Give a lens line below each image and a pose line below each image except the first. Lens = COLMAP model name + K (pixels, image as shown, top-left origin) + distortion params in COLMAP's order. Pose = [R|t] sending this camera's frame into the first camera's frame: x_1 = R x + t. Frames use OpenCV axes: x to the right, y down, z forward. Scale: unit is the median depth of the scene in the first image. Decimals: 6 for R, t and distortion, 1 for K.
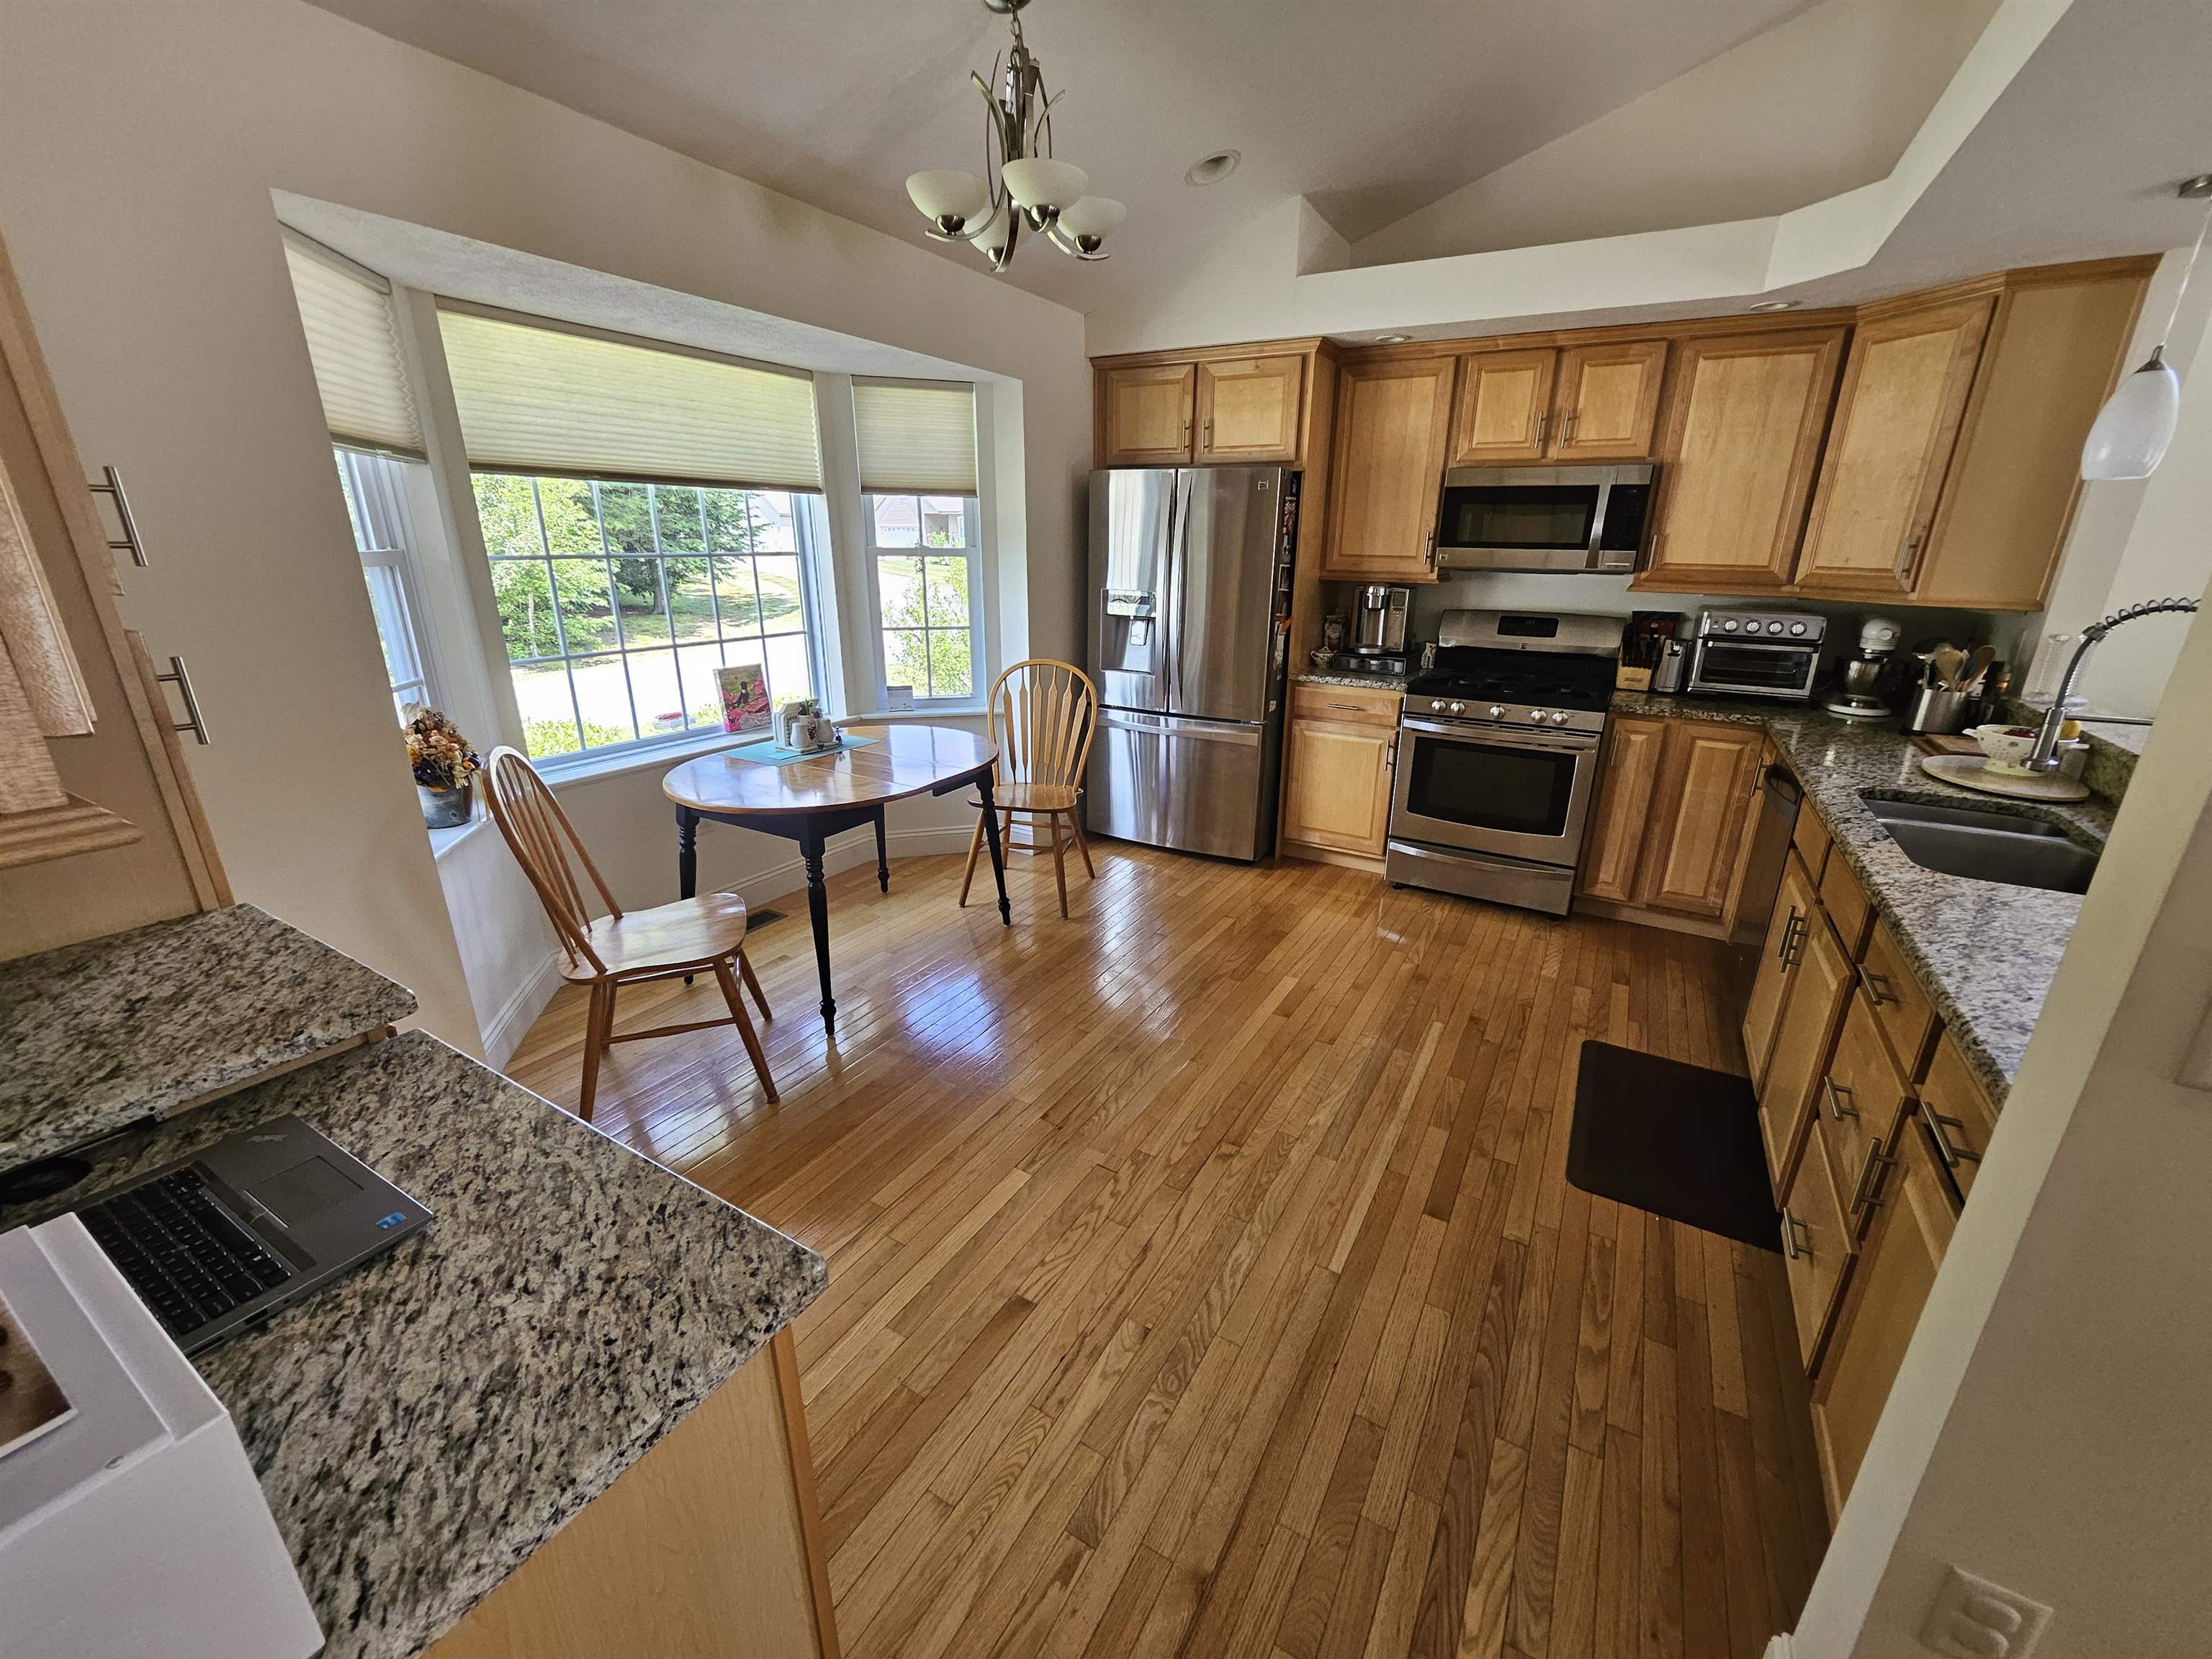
lens RADIAL K [[870.5, 0, 1121.1], [0, 870.5, 829.8], [0, 0, 1]] dist [-0.006727, 0.002330]
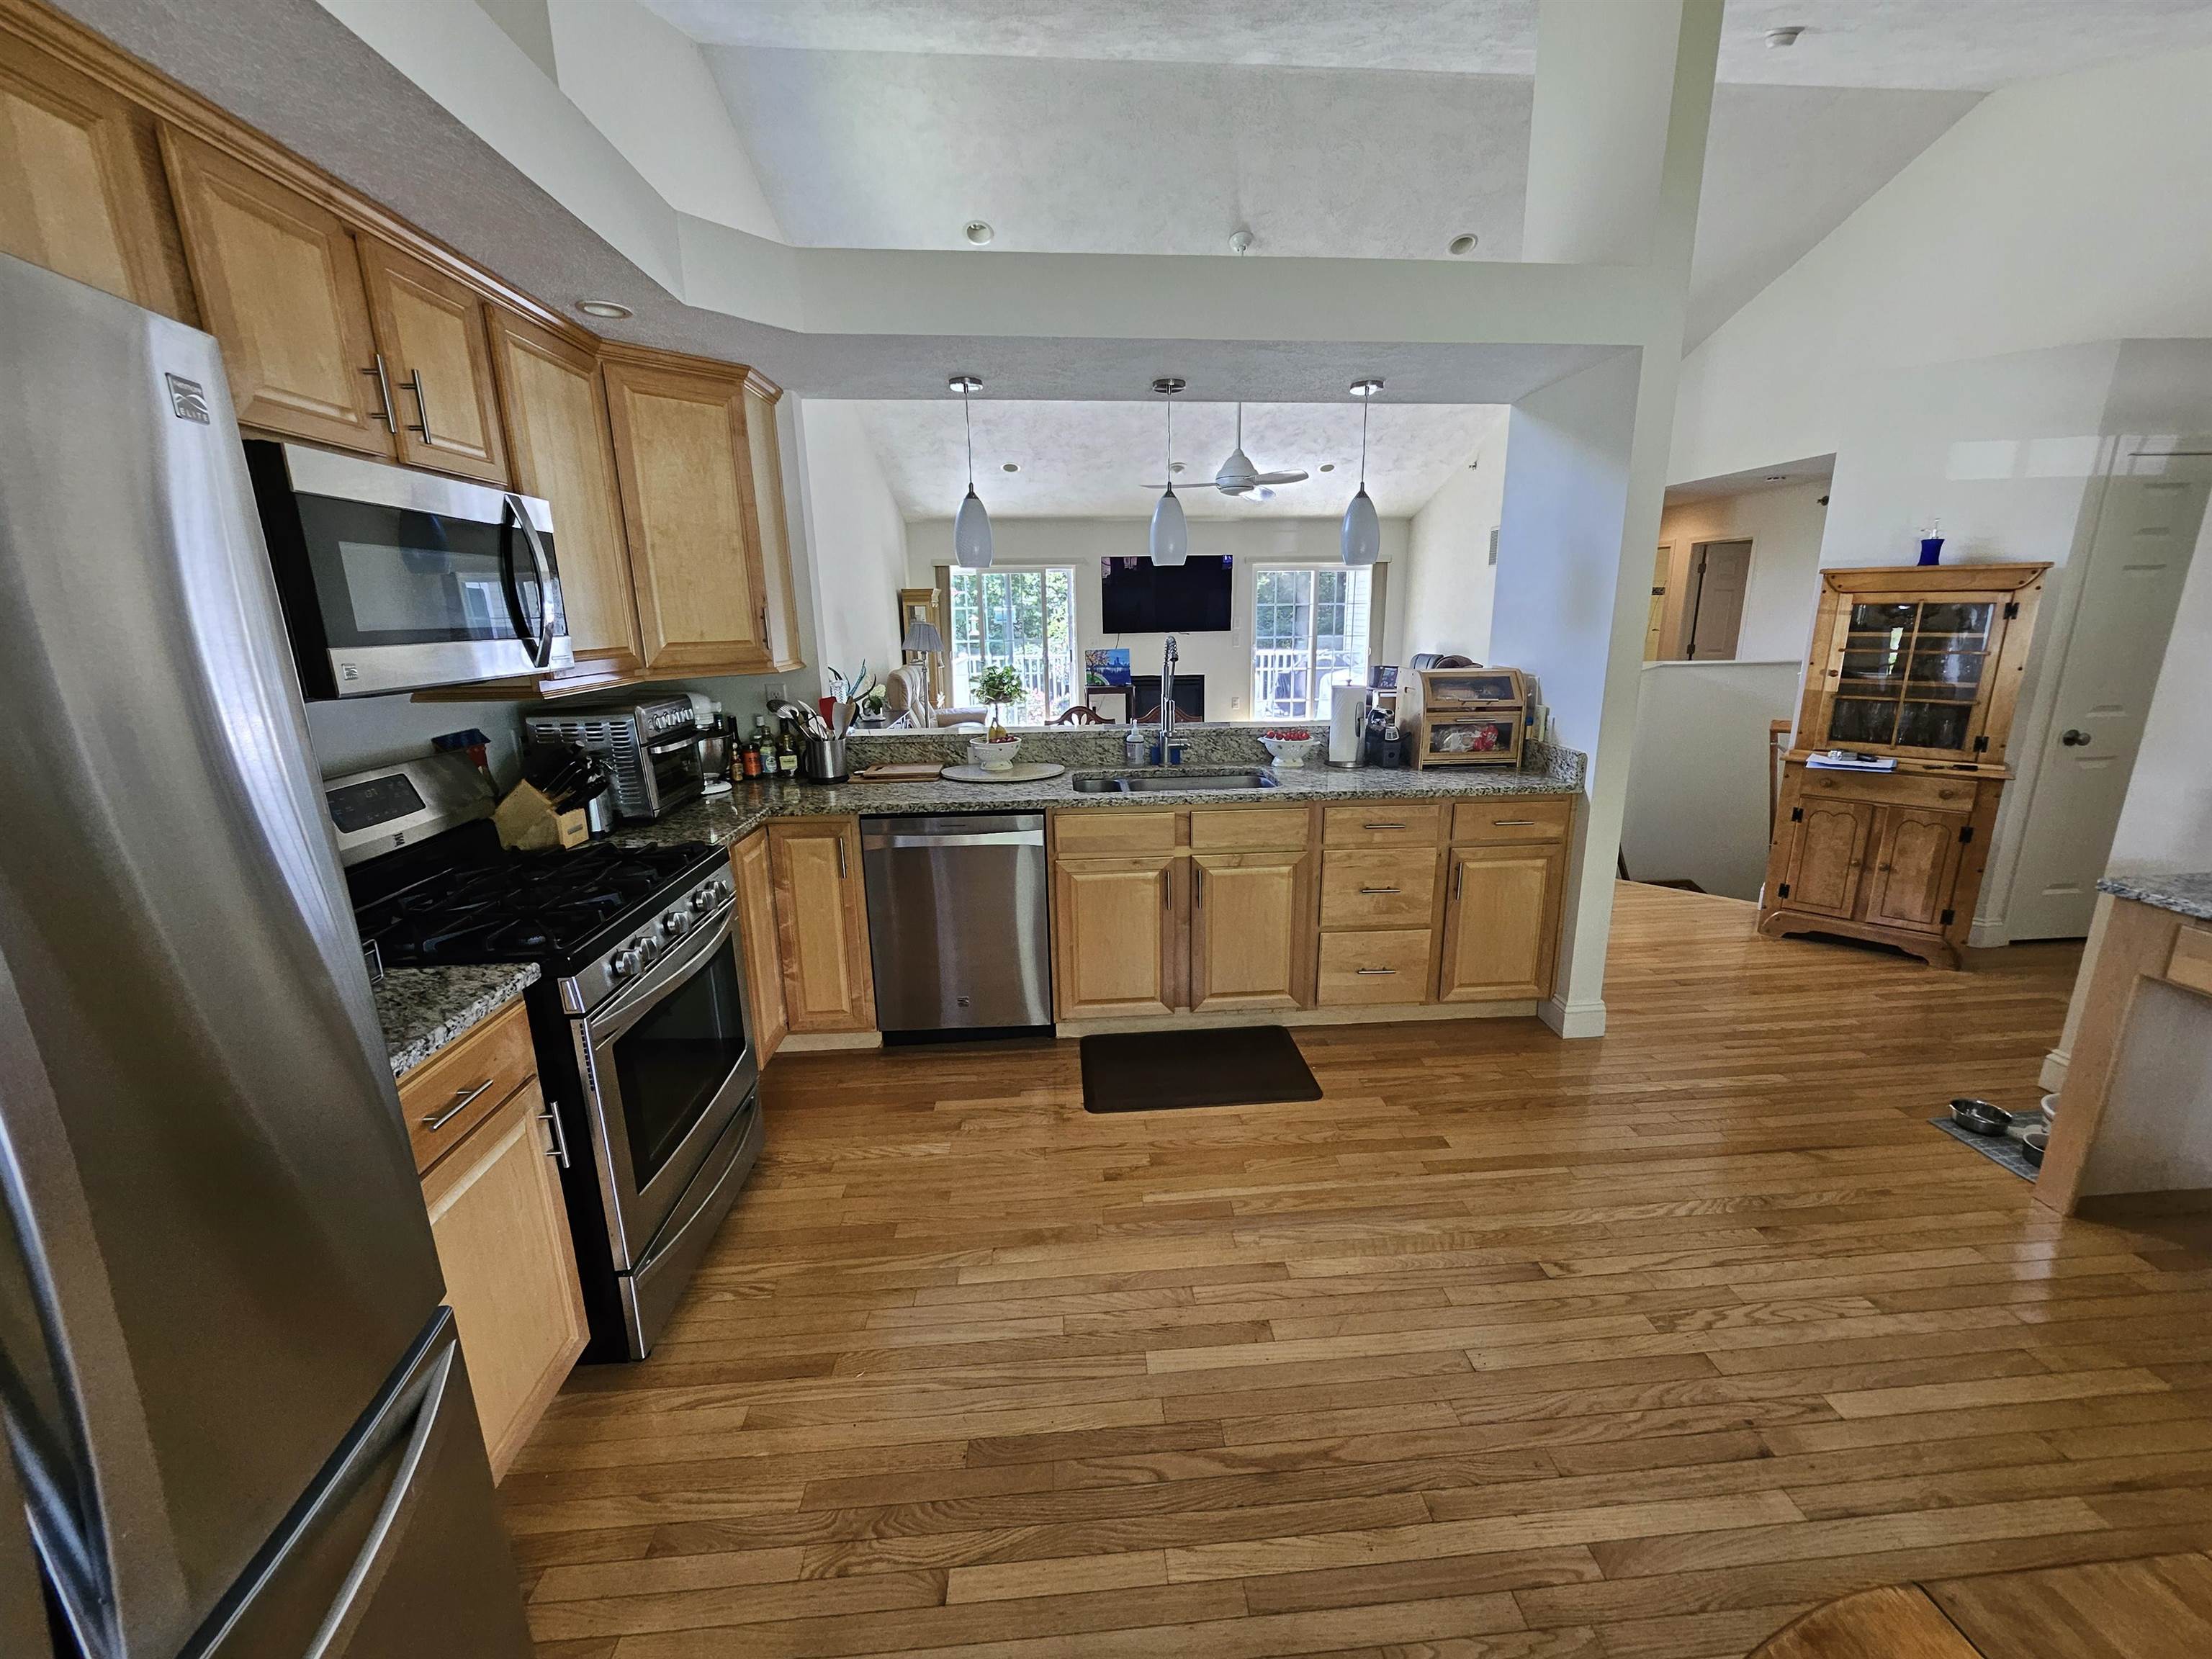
lens RADIAL K [[870.5, 0, 1122.5], [0, 870.5, 827.7], [0, 0, 1]] dist [-0.006727, 0.002330]
pose [[-0.569166, -0.206109, 0.795971, -0.162559], [0.267596, 0.868934, 0.416348, -0.348191], [-0.777459, 0.449969, -0.439414, 1.006808]]
